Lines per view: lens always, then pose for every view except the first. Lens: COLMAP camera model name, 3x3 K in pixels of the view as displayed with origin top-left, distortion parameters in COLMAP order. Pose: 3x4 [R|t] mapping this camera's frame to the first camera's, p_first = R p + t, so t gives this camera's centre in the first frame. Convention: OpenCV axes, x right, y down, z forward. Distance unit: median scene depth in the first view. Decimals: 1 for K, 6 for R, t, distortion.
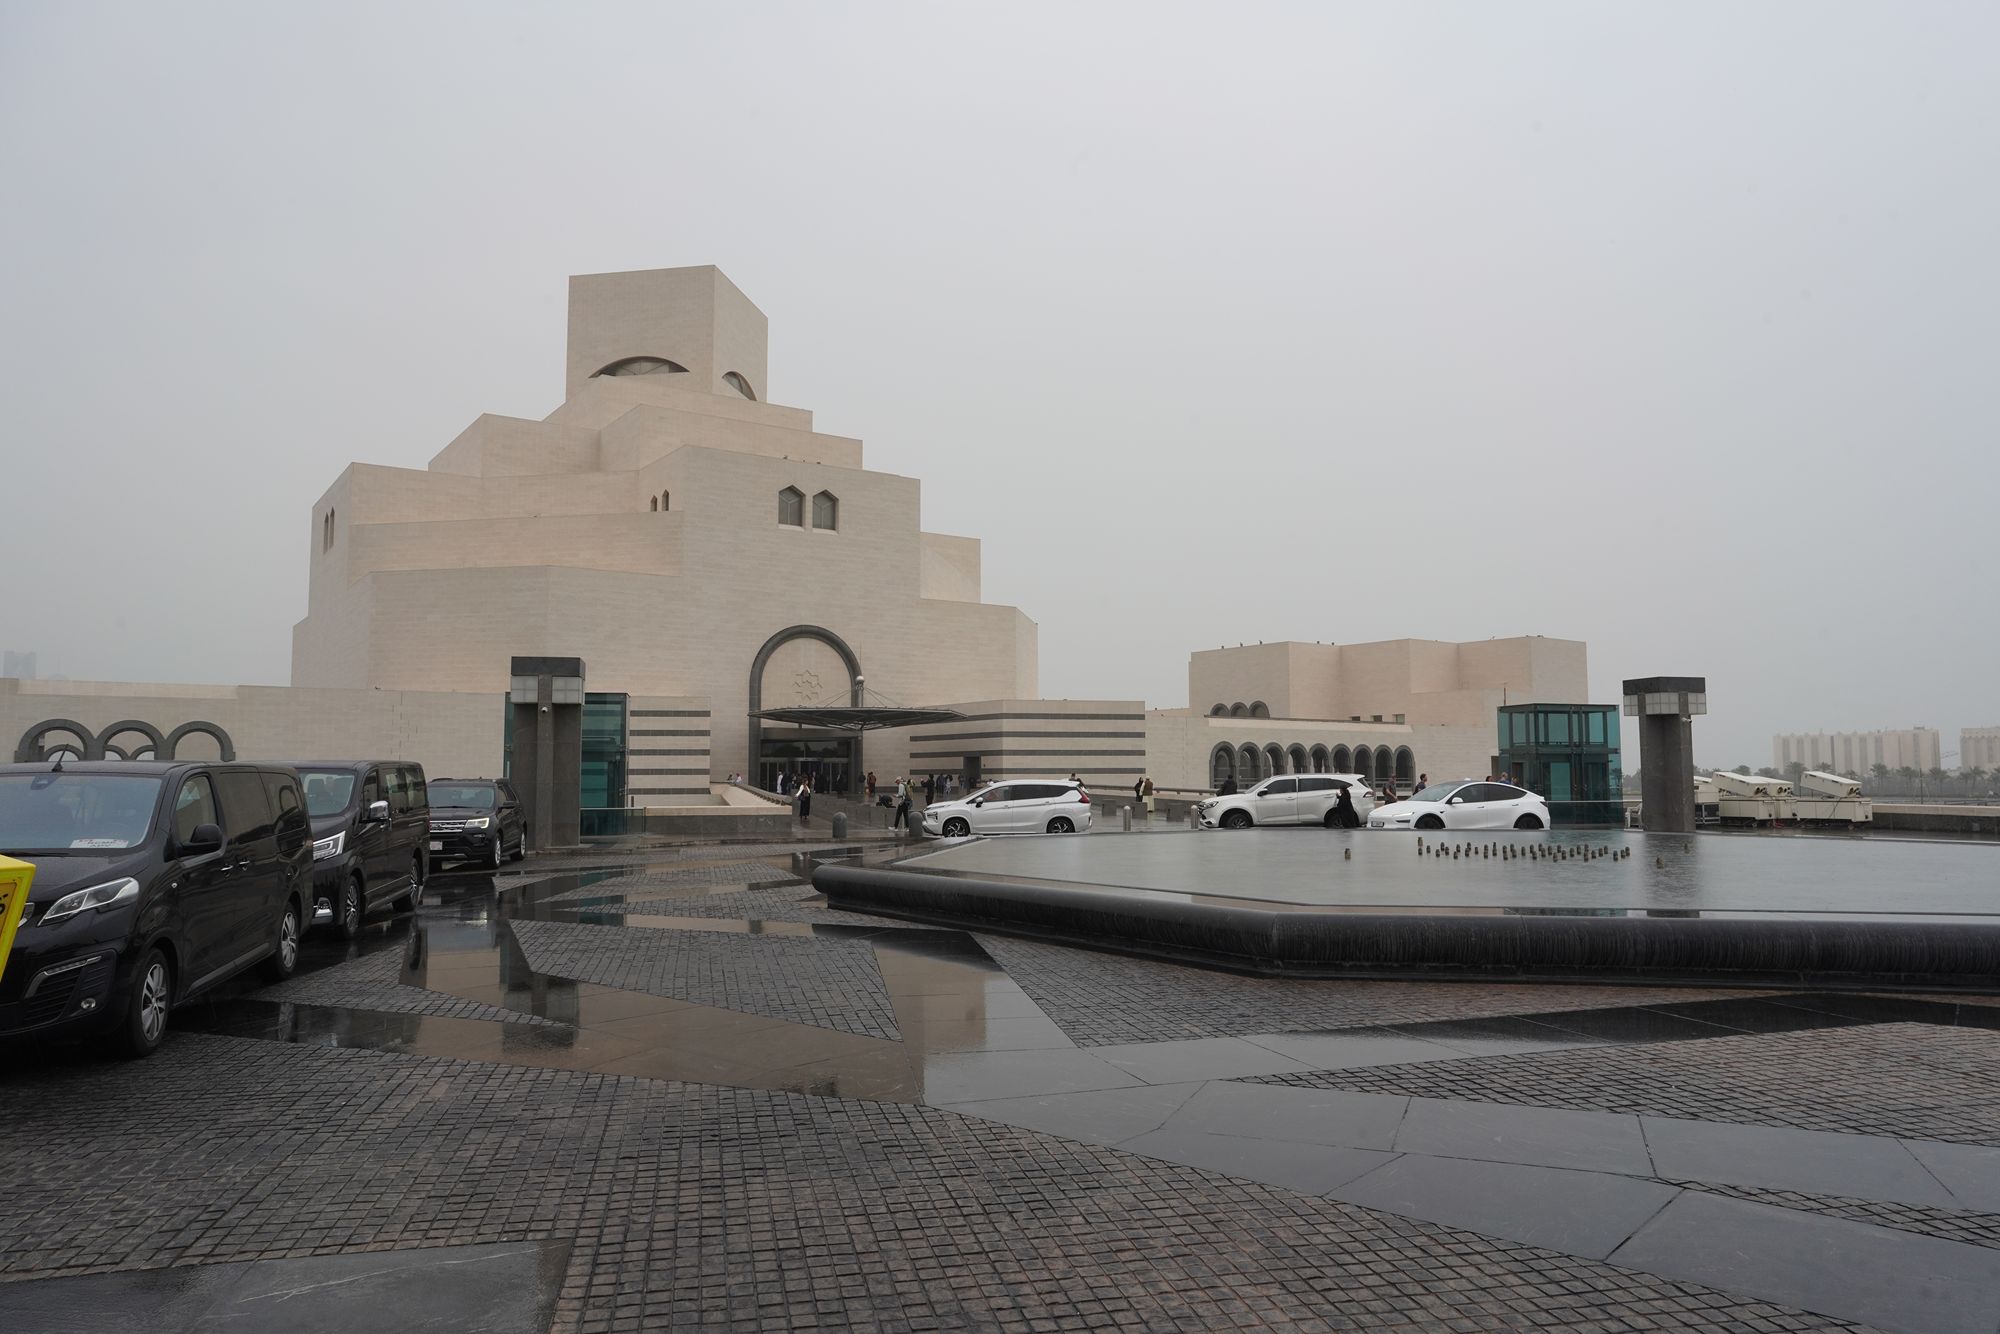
lens RADIAL K [[1352.0, 0, 999.0], [0, 1352.0, 660.2], [0, 0, 1]] dist [-0.011913, 0.017801]
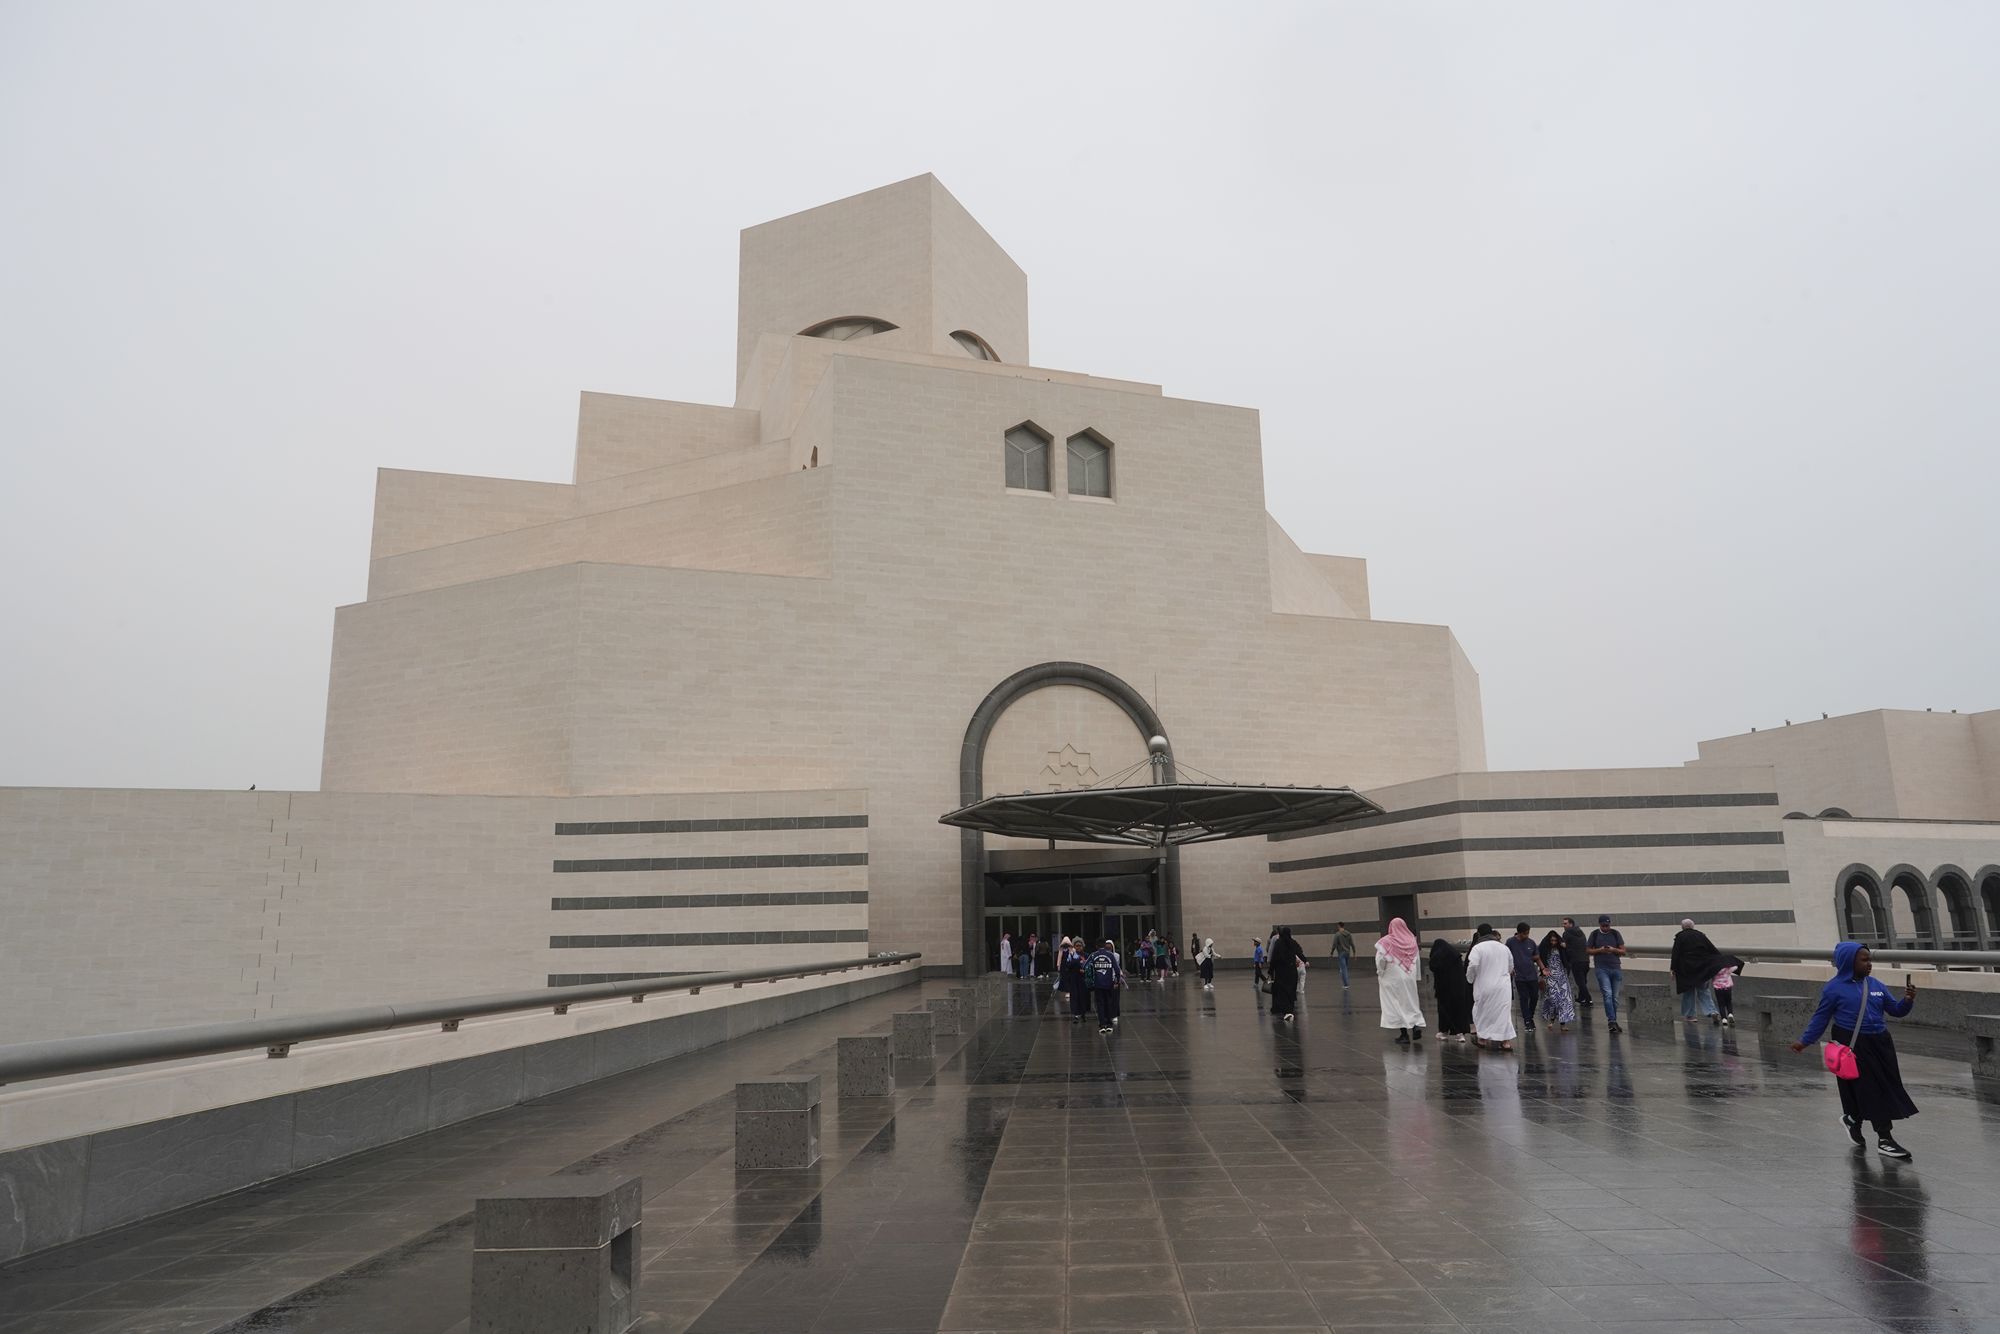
lens RADIAL K [[1352.0, 0, 985.4], [0, 1352.0, 666.0], [0, 0, 1]] dist [-0.011913, 0.017801]
pose [[0.961044, -0.071651, -0.266947, -0.026104], [0.040325, 0.991828, -0.121042, 0.040401], [0.273438, 0.105562, 0.956080, 0.459899]]
